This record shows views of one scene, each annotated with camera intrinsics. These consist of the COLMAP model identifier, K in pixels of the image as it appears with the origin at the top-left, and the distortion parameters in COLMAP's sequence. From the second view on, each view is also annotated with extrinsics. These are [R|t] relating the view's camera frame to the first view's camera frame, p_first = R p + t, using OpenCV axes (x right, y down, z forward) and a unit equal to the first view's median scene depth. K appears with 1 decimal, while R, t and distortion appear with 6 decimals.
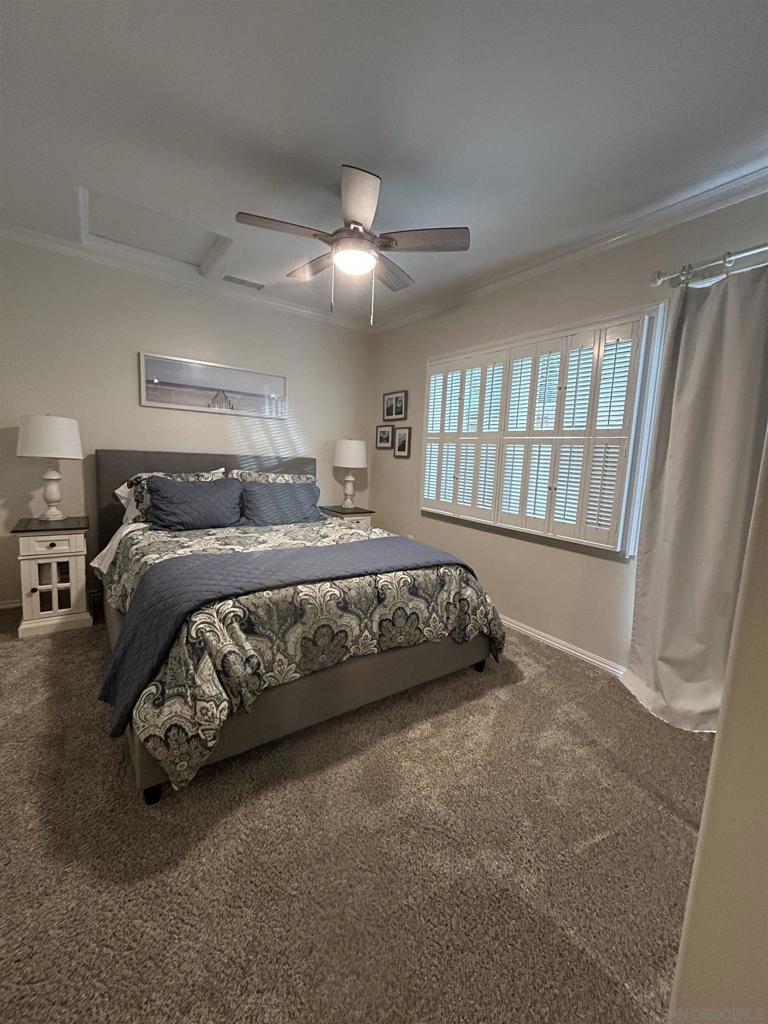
lens RADIAL K [[411.2, 0, 385.6], [0, 411.2, 507.7], [0, 0, 1]] dist [-0.001598, 0.000667]
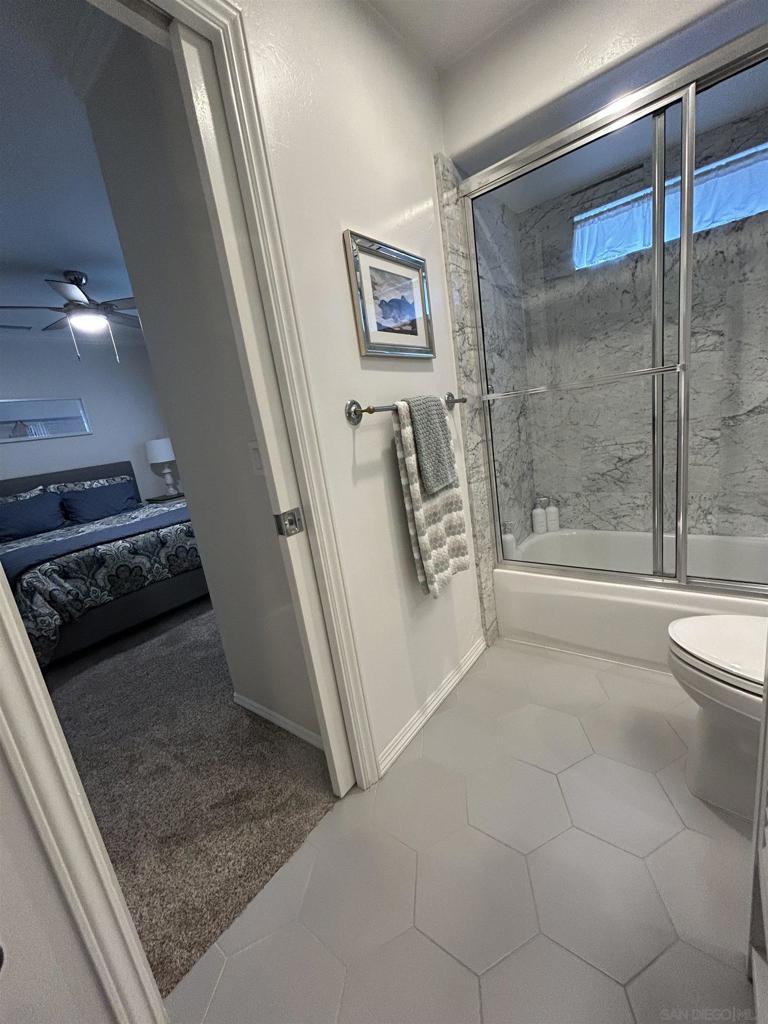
lens RADIAL K [[411.2, 0, 385.6], [0, 411.2, 507.7], [0, 0, 1]] dist [-0.001598, 0.000667]
pose [[0.941236, -0.237394, 0.240247, 0.481779], [0.219188, 0.970517, 0.100263, 0.127254], [-0.256966, -0.041711, 0.965520, -0.804437]]
